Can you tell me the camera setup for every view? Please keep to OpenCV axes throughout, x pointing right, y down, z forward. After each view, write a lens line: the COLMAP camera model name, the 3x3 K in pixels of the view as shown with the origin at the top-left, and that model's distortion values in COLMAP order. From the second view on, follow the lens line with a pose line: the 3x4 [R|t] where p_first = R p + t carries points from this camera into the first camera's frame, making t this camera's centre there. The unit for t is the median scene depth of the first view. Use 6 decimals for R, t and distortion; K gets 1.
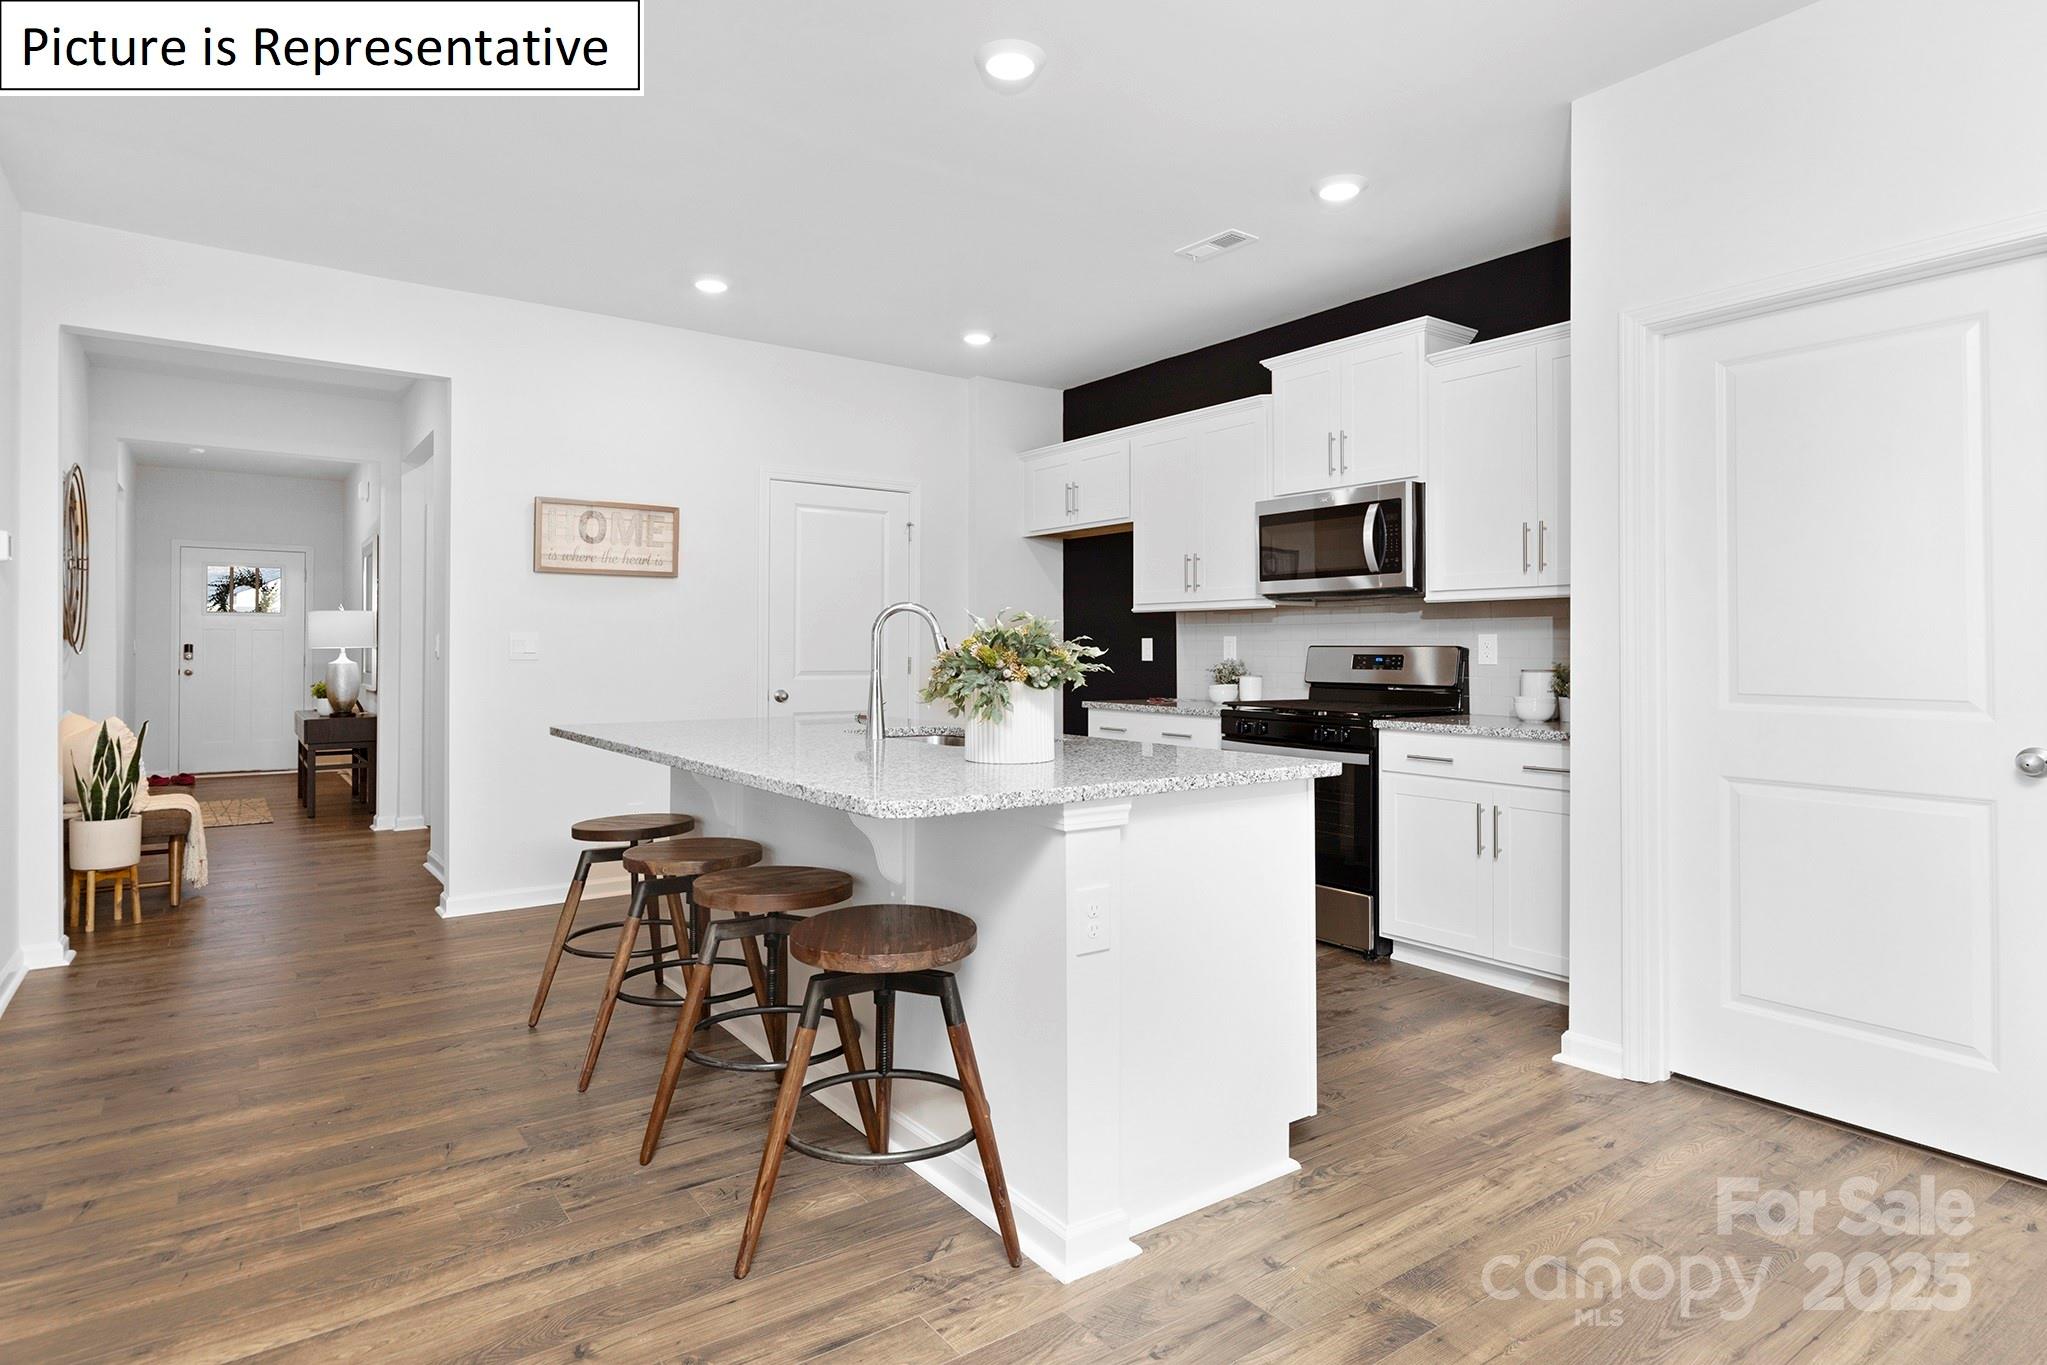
lens RADIAL K [[1083.8, 0, 1024.3], [0, 1083.8, 654.4], [0, 0, 1]] dist [-0.009646, 0.004681]
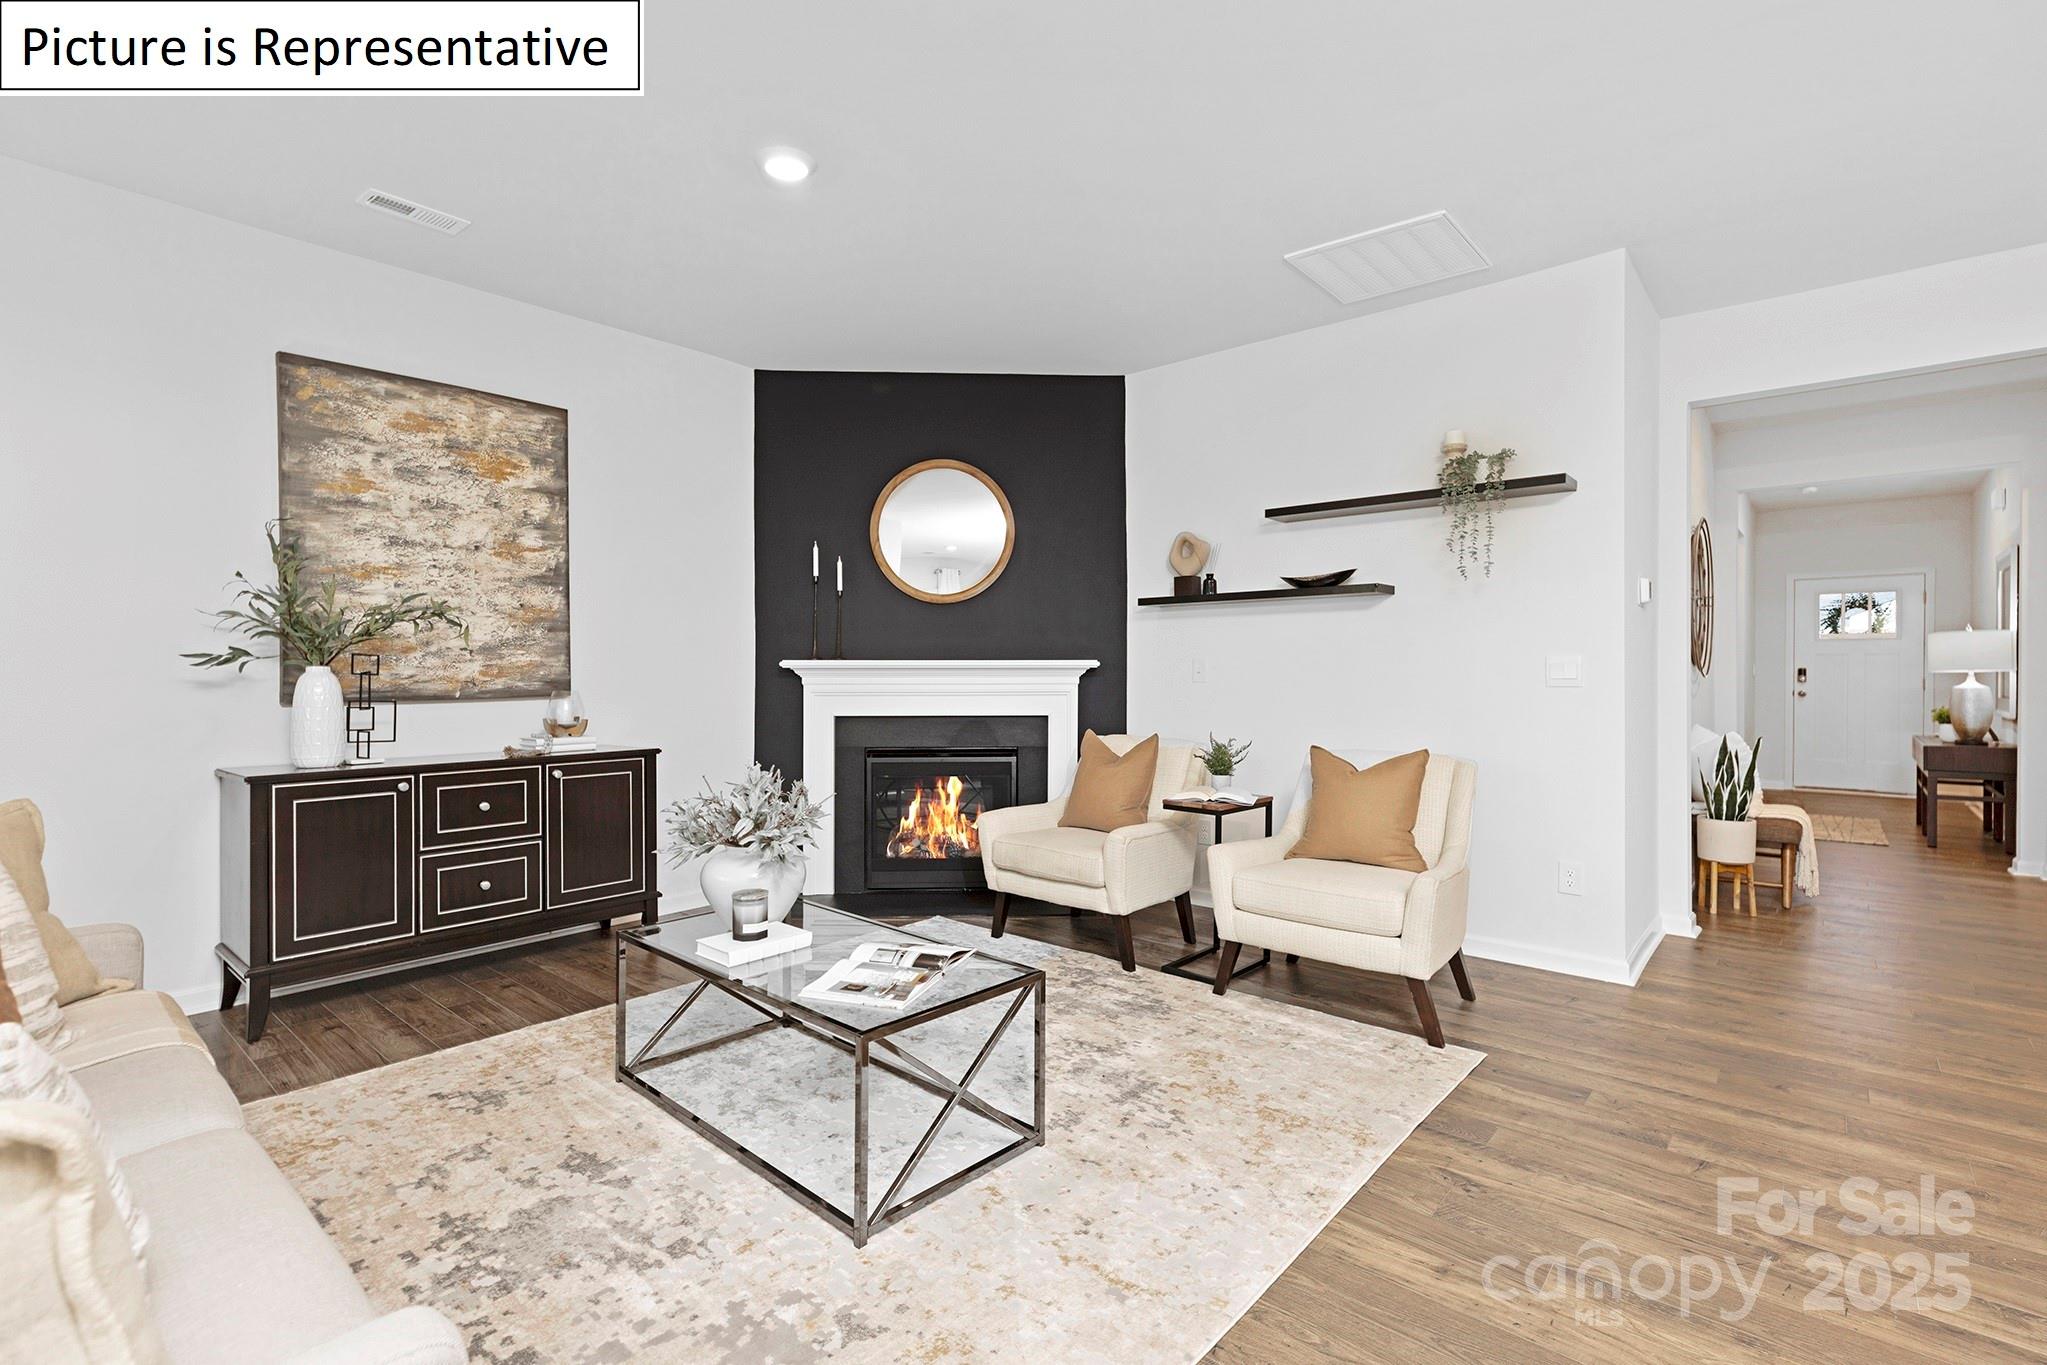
lens RADIAL K [[933.4, 0, 1022.4], [0, 933.4, 669.5], [0, 0, 1]] dist [-0.004692, -0.001320]
pose [[0.211059, -0.004926, -0.977461, -0.034414], [-0.004090, 0.999974, -0.005922, 0.000890], [0.977465, 0.005248, 0.211033, 0.049837]]
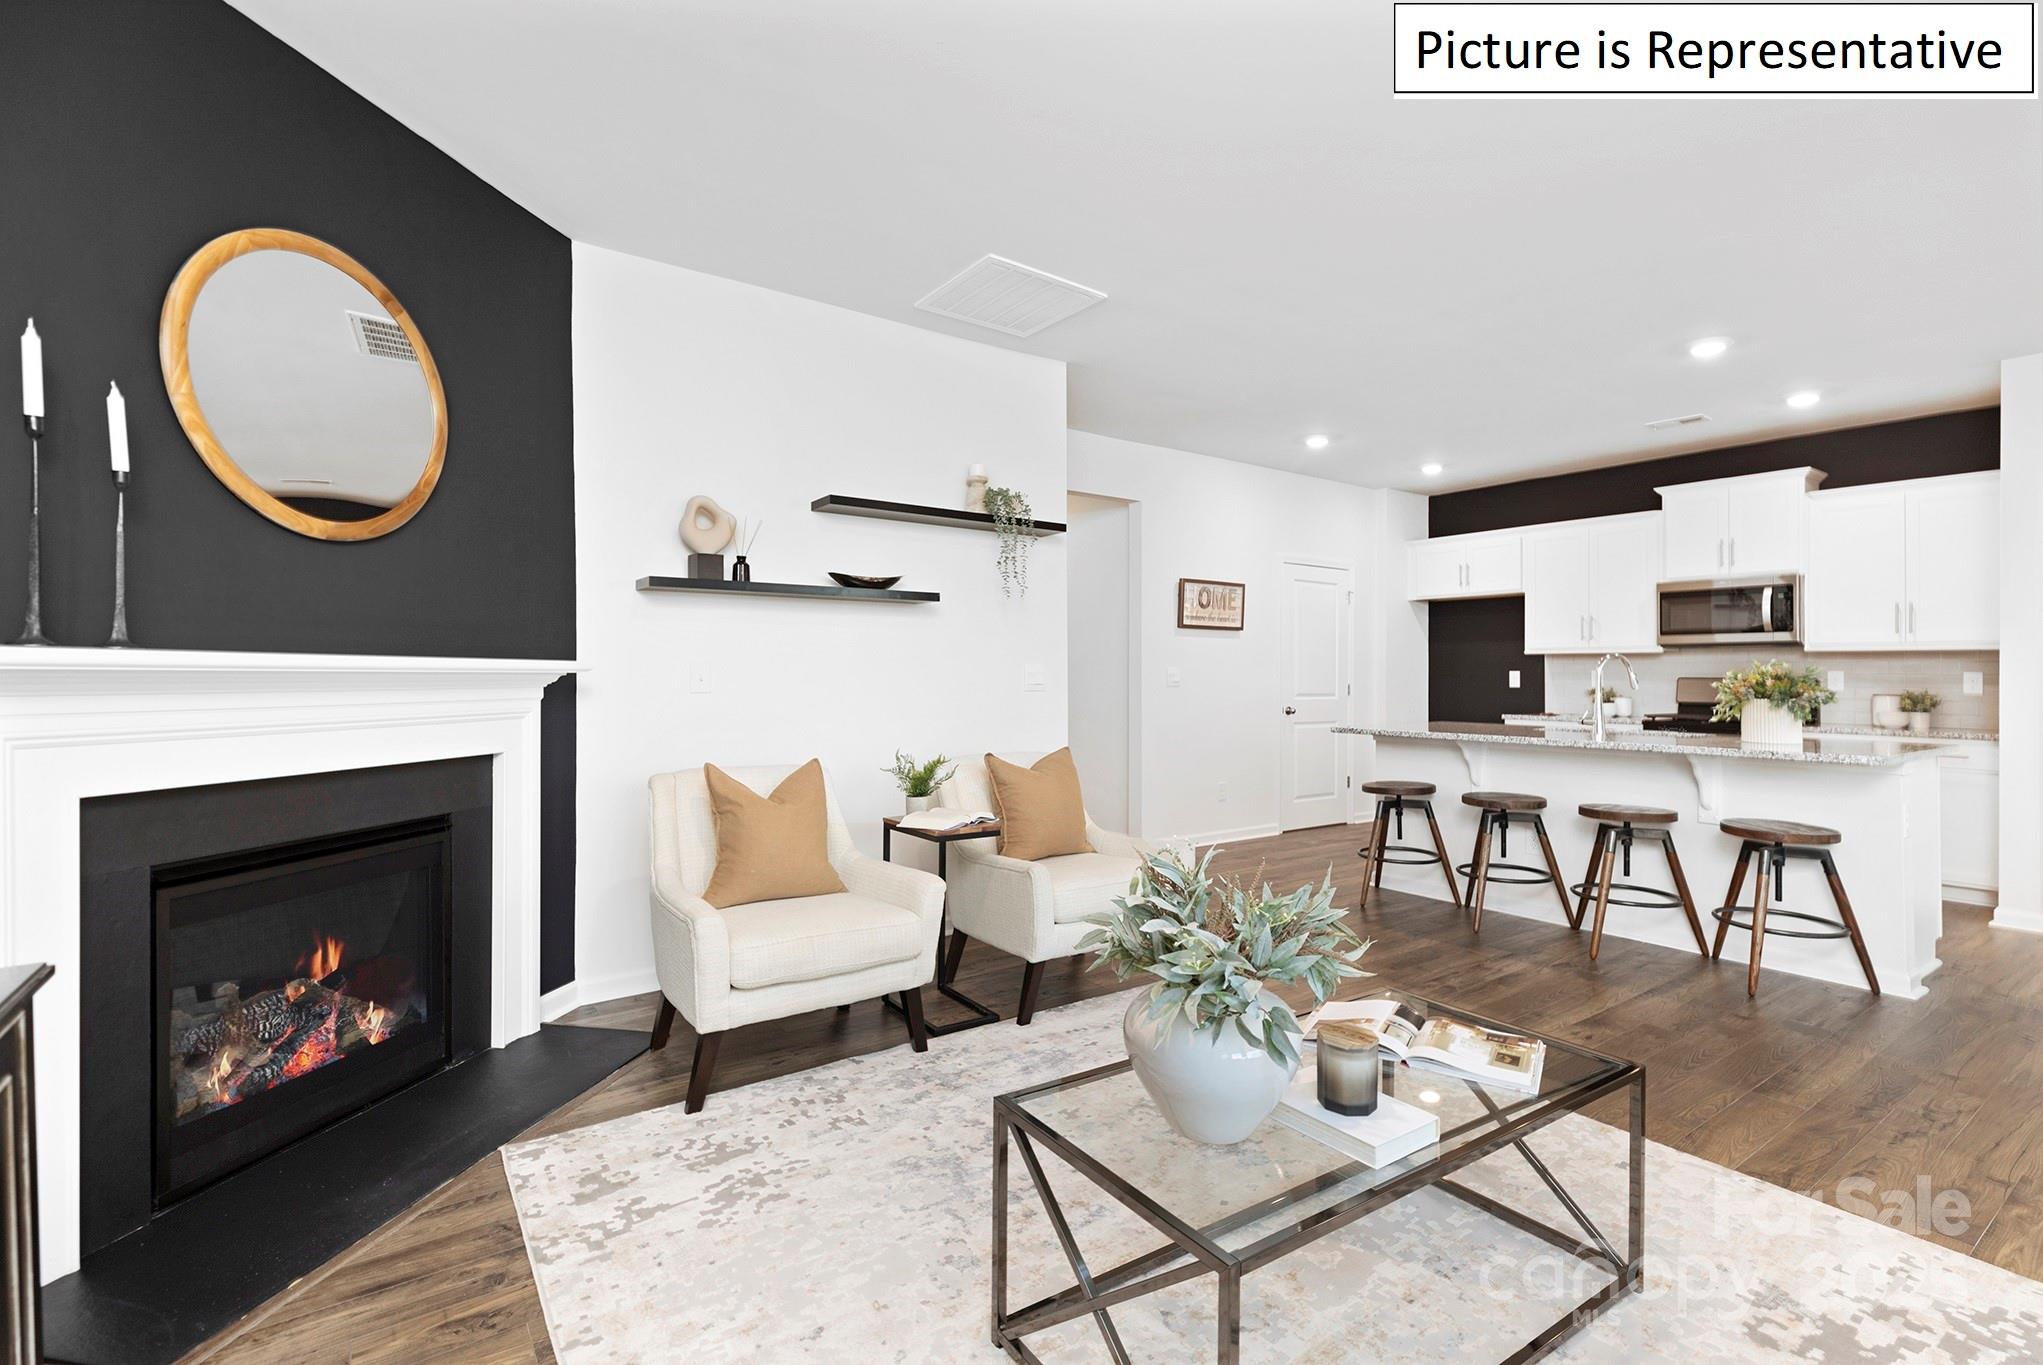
lens RADIAL K [[931.6, 0, 1022.9], [0, 931.6, 671.6], [0, 0, 1]] dist [-0.004692, -0.001320]
pose [[0.999949, 0.002387, -0.009837, -0.697853], [-0.002473, 0.999959, -0.008721, -0.003162], [0.009816, 0.008744, 0.999914, -0.323280]]
